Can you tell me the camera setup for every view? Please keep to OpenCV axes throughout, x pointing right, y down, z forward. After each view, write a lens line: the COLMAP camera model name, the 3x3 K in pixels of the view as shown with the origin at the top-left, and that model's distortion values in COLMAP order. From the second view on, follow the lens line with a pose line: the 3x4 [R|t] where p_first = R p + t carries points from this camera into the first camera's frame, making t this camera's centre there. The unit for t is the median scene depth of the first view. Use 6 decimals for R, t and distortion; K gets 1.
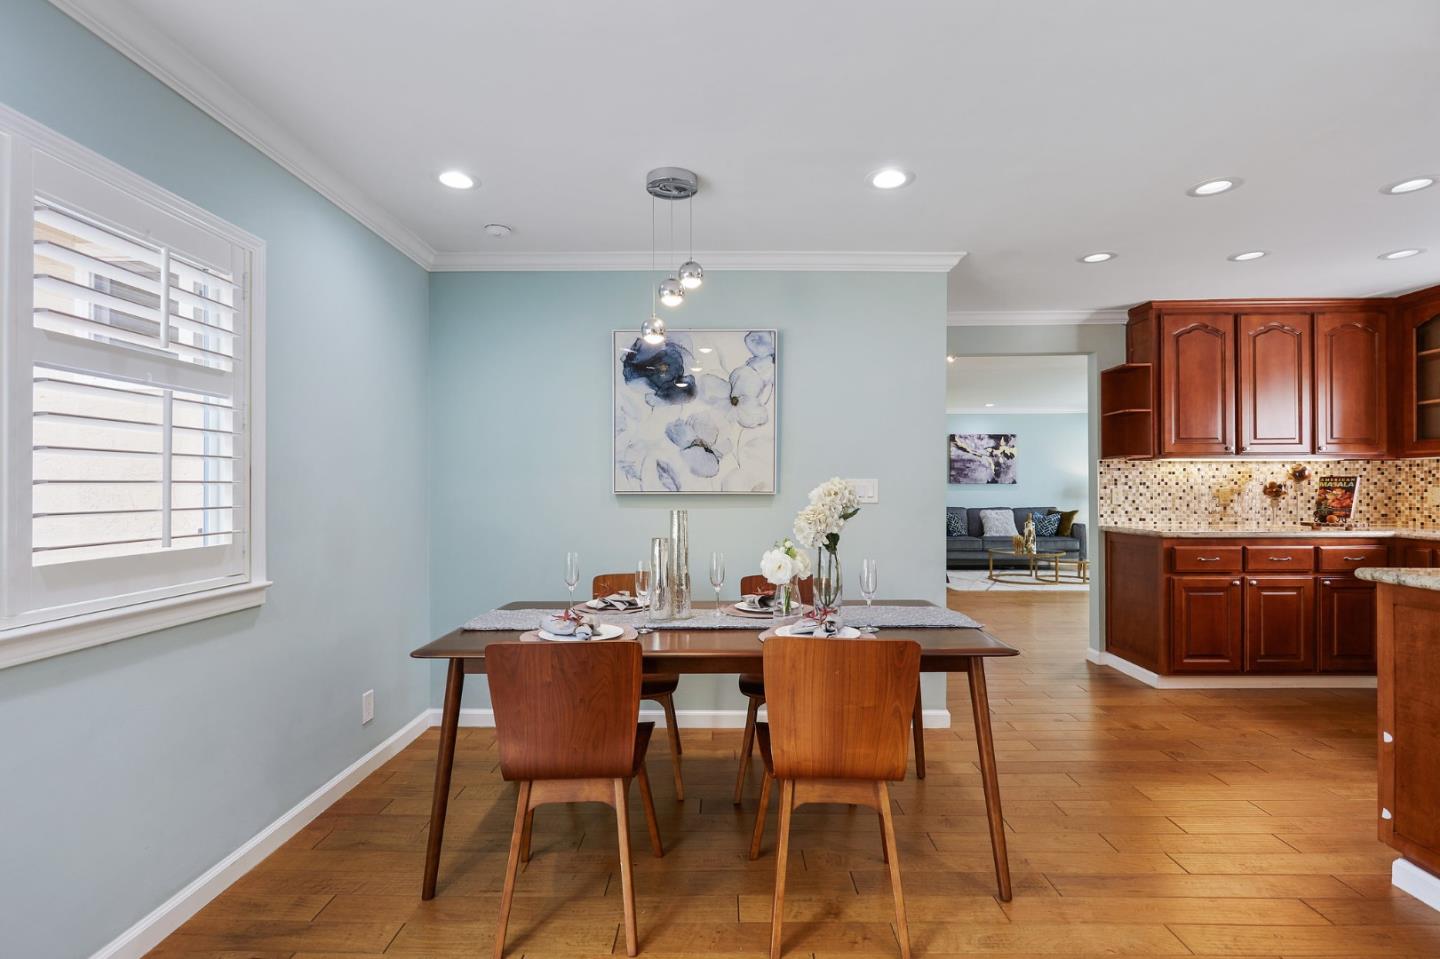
lens RADIAL K [[680.5, 0, 717.6], [0, 680.5, 487.5], [0, 0, 1]] dist [0.001471, 0.000131]
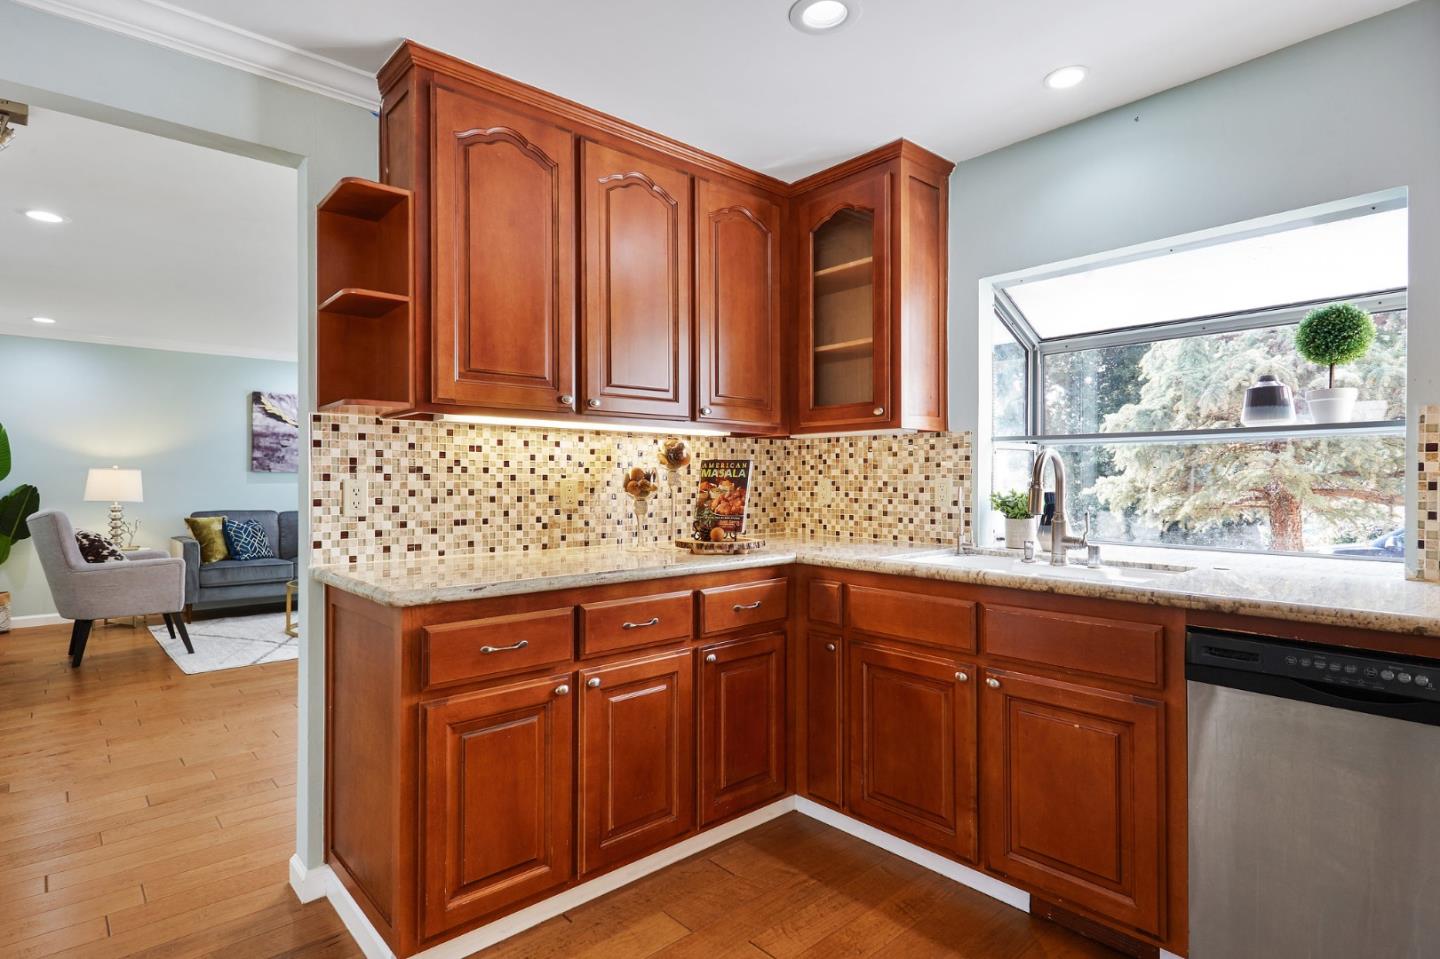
lens RADIAL K [[680.5, 0, 717.6], [0, 680.5, 487.5], [0, 0, 1]] dist [0.001471, 0.000131]
pose [[0.735084, -0.006389, 0.677946, 0.490042], [-0.002165, 0.999928, 0.011772, 0.000599], [-0.677972, -0.010121, 0.735018, 0.552372]]
